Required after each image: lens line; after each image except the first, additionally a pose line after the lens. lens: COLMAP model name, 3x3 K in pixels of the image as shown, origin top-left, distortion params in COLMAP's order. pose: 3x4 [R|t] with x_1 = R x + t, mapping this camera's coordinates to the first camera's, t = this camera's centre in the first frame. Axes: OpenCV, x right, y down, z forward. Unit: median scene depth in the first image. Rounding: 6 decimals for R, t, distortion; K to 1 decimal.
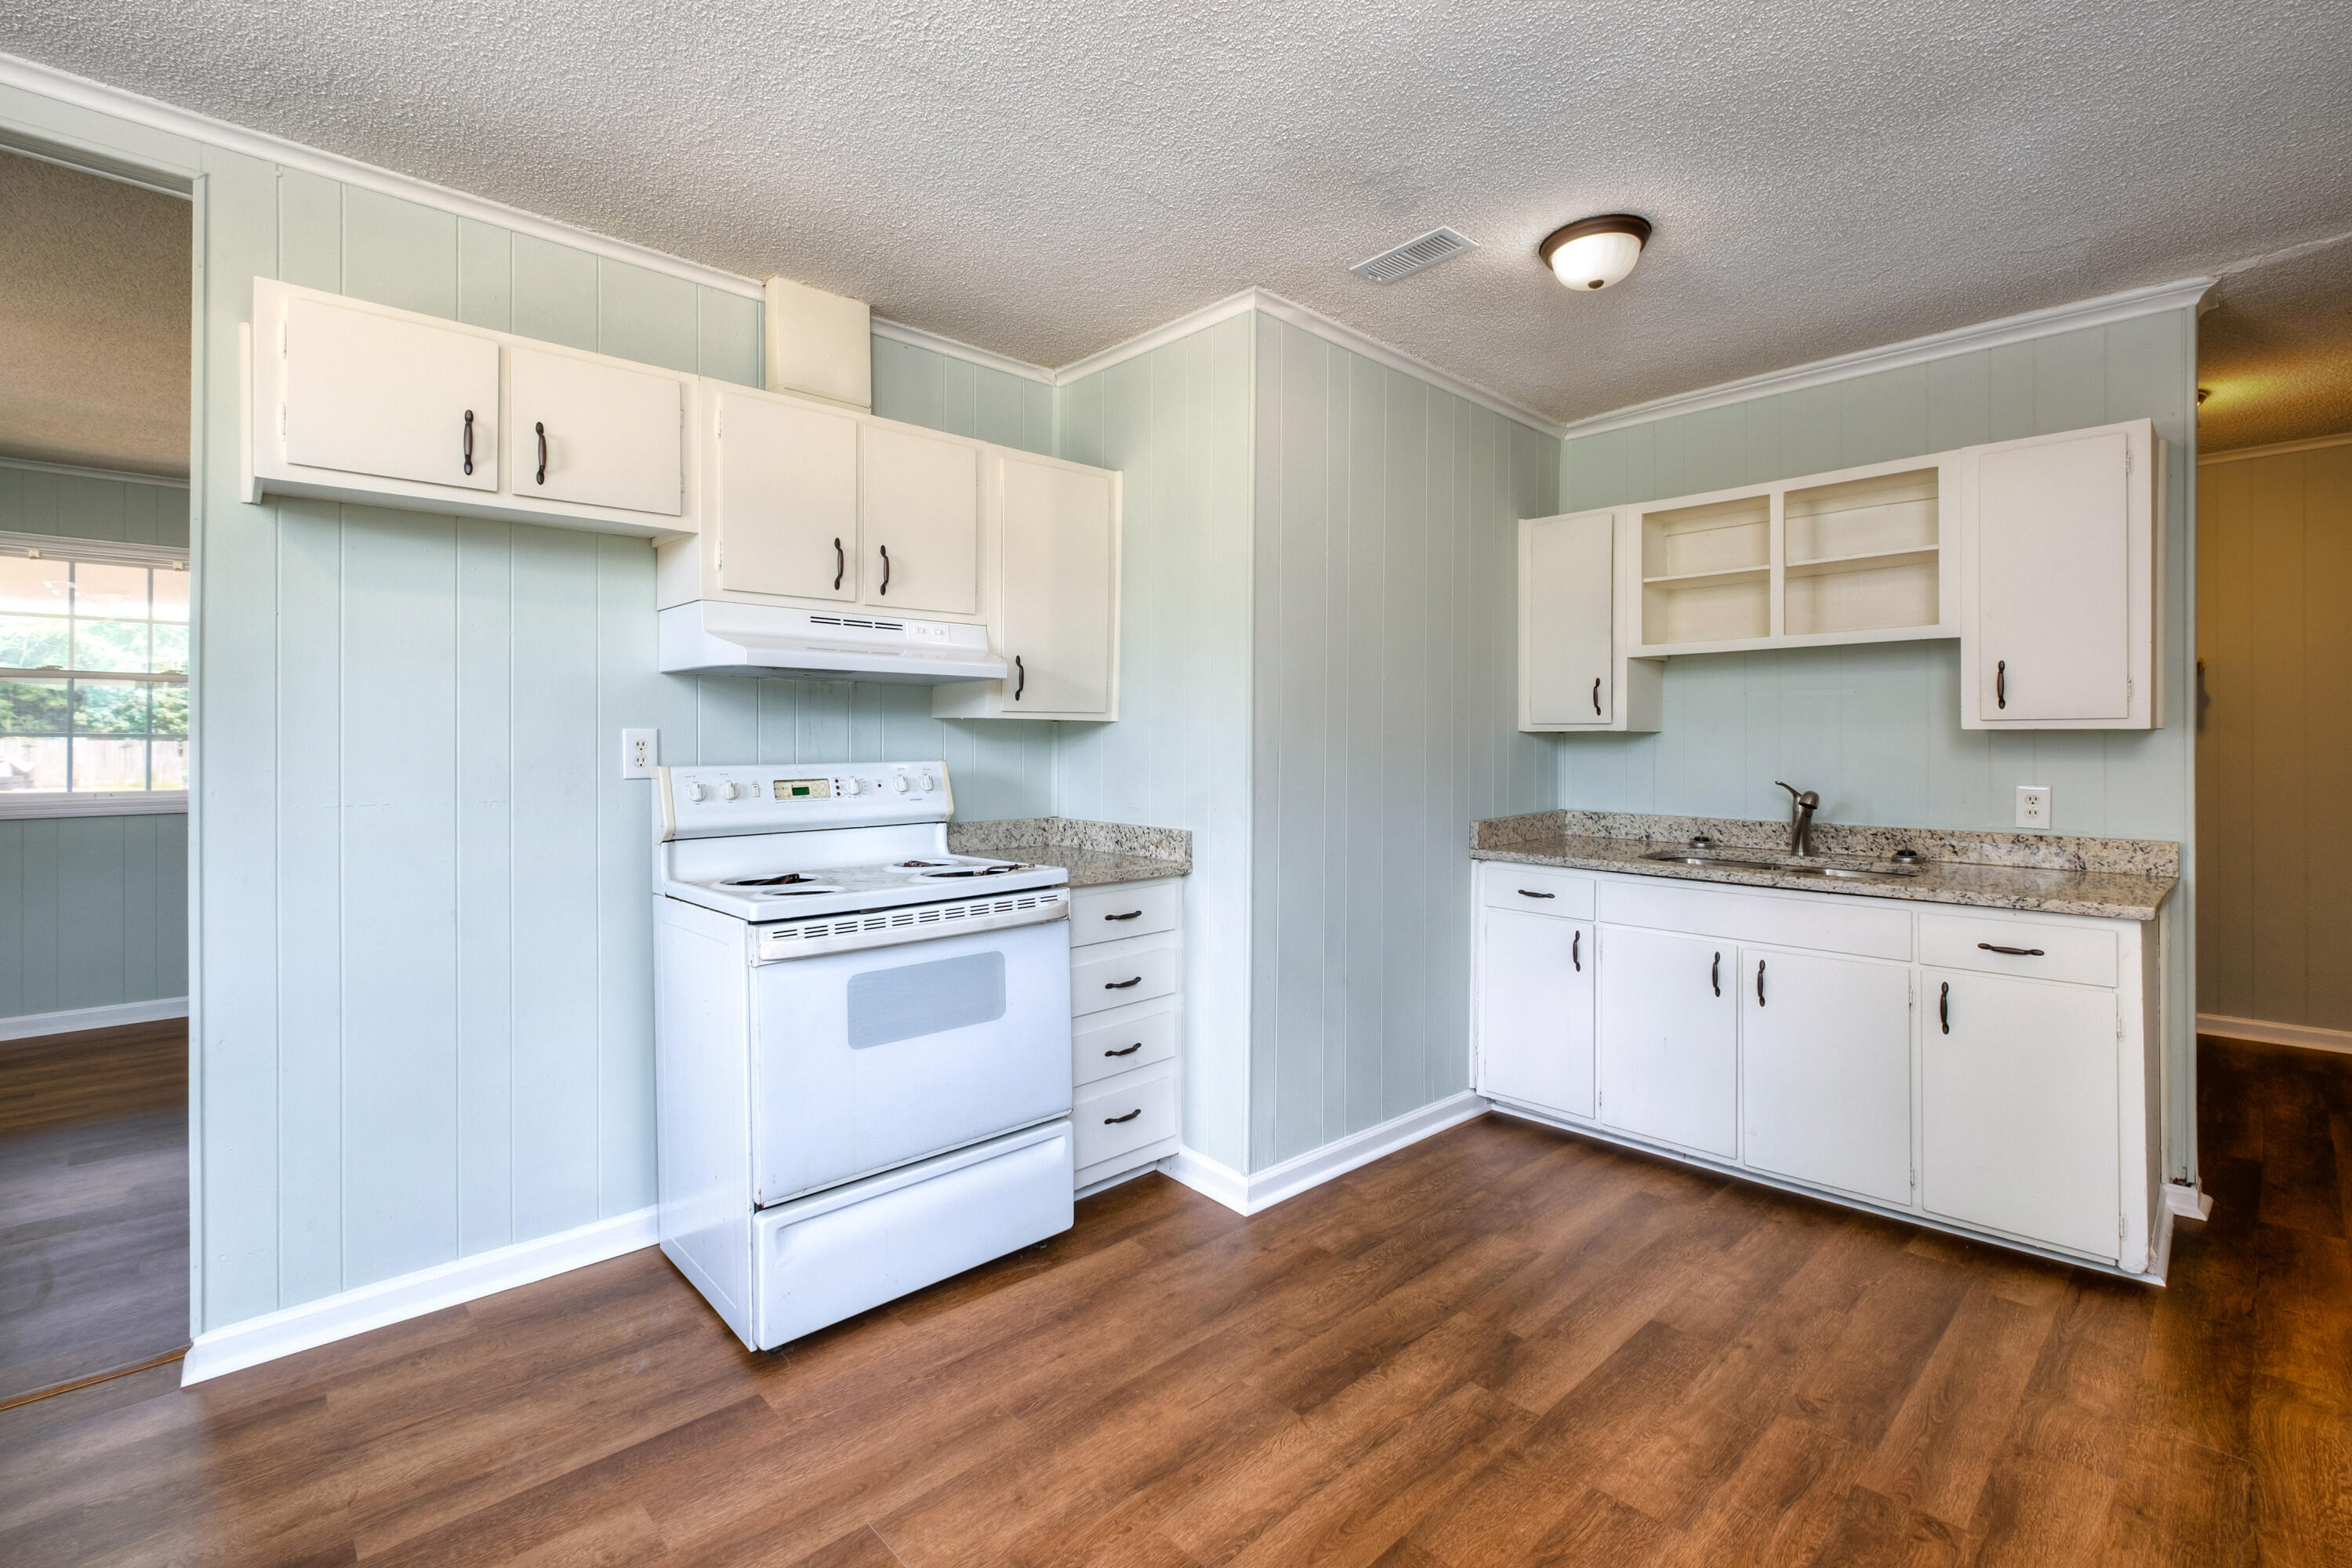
lens RADIAL K [[1049.0, 0, 1217.7], [0, 1049.0, 744.2], [0, 0, 1]] dist [-0.003056, -0.000902]
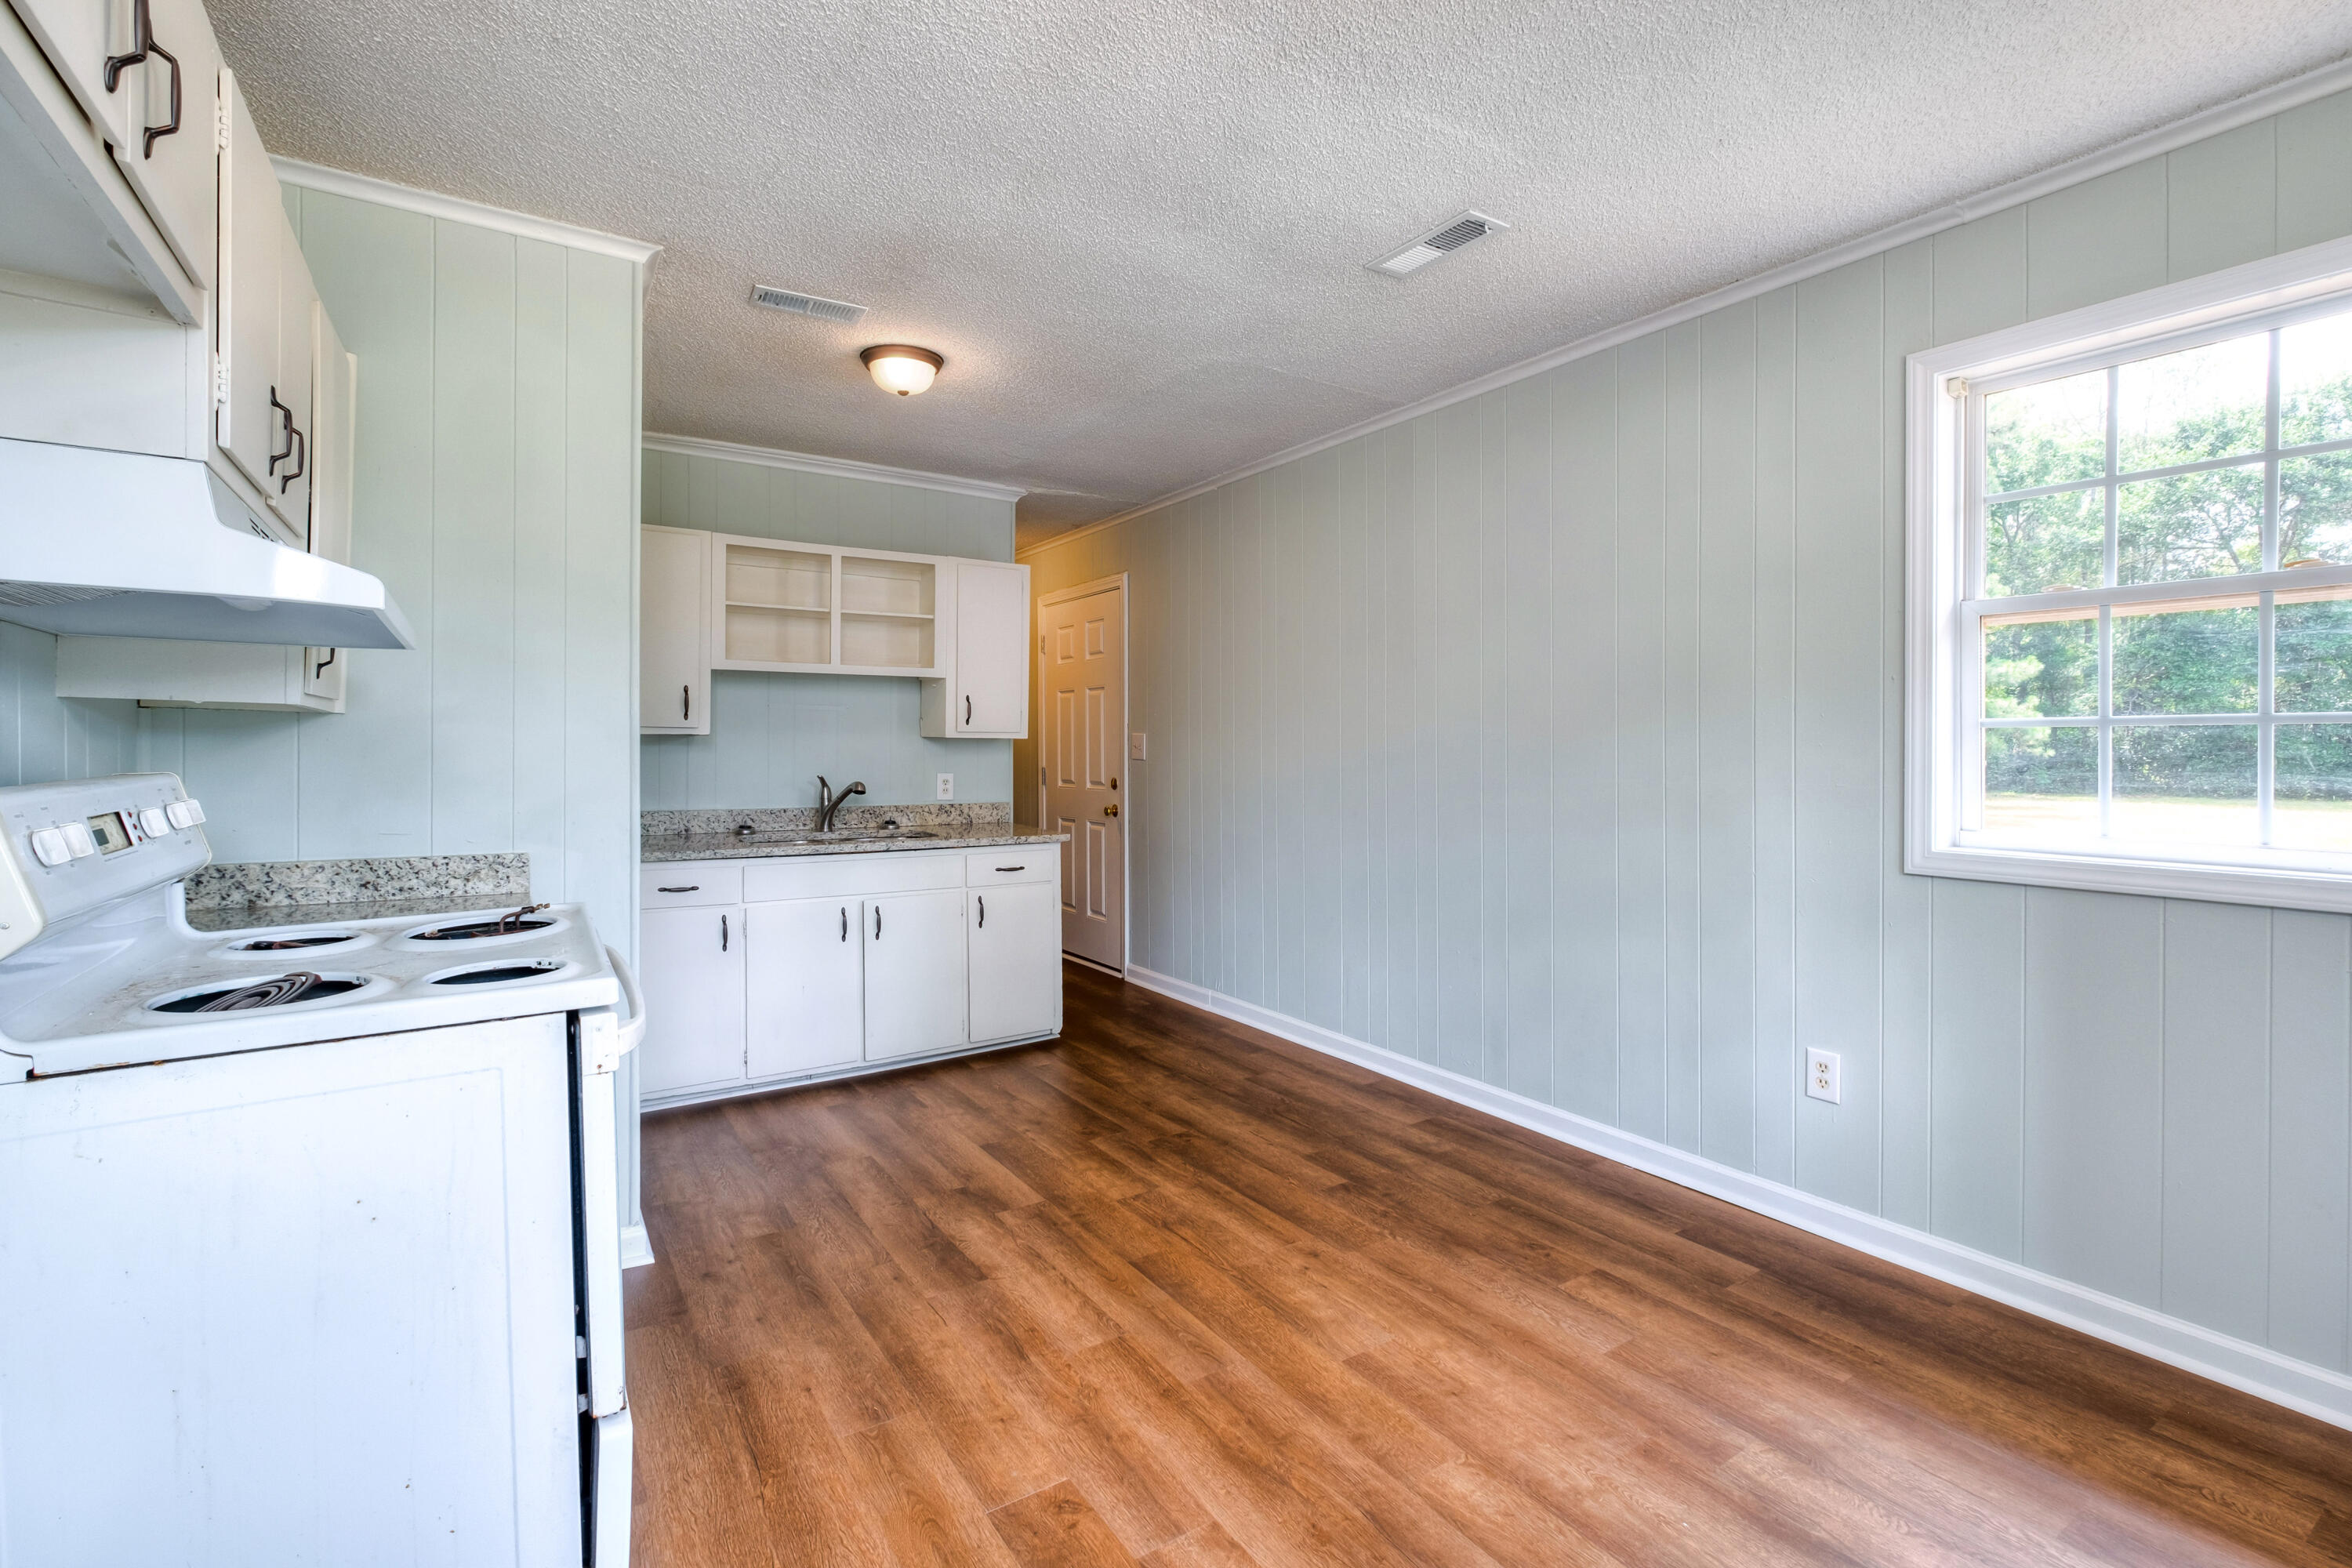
lens RADIAL K [[1049.0, 0, 1180.5], [0, 1049.0, 766.1], [0, 0, 1]] dist [-0.003056, -0.000902]
pose [[0.187460, -0.016127, 0.982140, -0.835489], [0.000994, 0.999868, 0.016228, 0.003564], [-0.982272, -0.002066, 0.187451, 0.408190]]
